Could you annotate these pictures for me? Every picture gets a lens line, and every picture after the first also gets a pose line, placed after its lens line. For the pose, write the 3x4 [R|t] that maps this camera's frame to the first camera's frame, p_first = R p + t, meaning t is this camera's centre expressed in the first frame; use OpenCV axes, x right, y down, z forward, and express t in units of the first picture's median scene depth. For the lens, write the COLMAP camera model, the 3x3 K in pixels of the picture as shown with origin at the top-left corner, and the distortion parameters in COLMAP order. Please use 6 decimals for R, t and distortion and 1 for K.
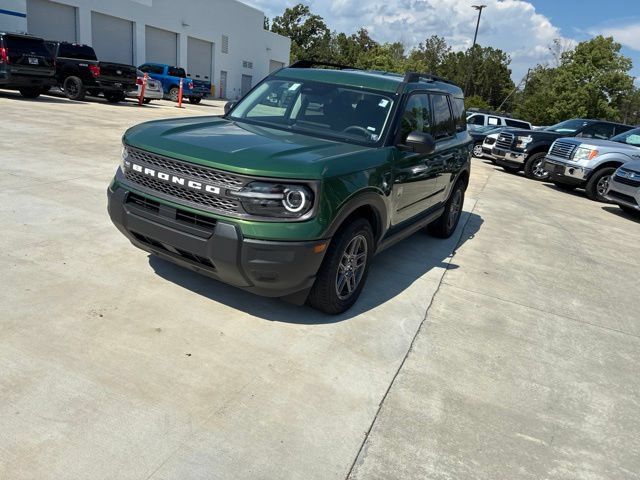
lens RADIAL K [[479.5, 0, 319.3], [0, 479.5, 236.9], [0, 0, 1]] dist [0.057399, -0.072828]
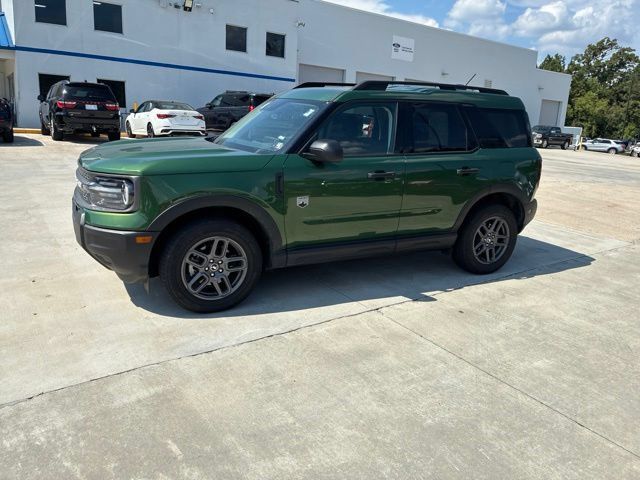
lens RADIAL K [[483.6, 0, 323.6], [0, 483.6, 238.4], [0, 0, 1]] dist [0.061958, -0.086482]
pose [[0.847687, 0.059585, -0.527139, 0.528501], [-0.108863, 0.992063, -0.062924, 0.026849], [0.519206, 0.110726, 0.847446, 0.158220]]
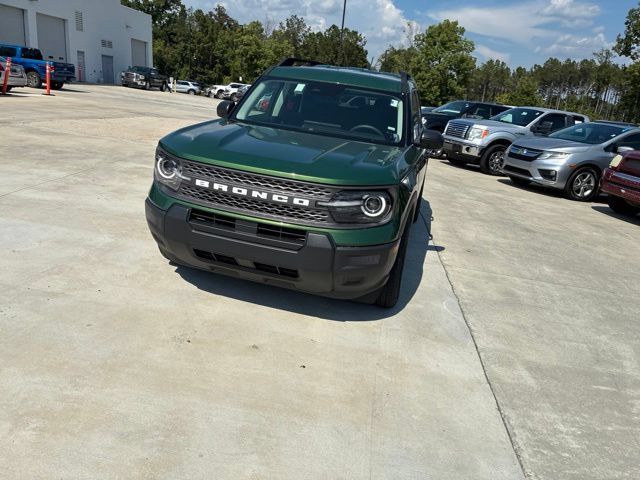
lens RADIAL K [[475.9, 0, 321.7], [0, 475.9, 240.8], [0, 0, 1]] dist [0.066393, -0.090144]
pose [[0.961973, -0.096925, 0.255369, -0.244327], [0.084780, 0.994700, 0.058173, -0.039246], [-0.259654, -0.034311, 0.965092, 0.012892]]
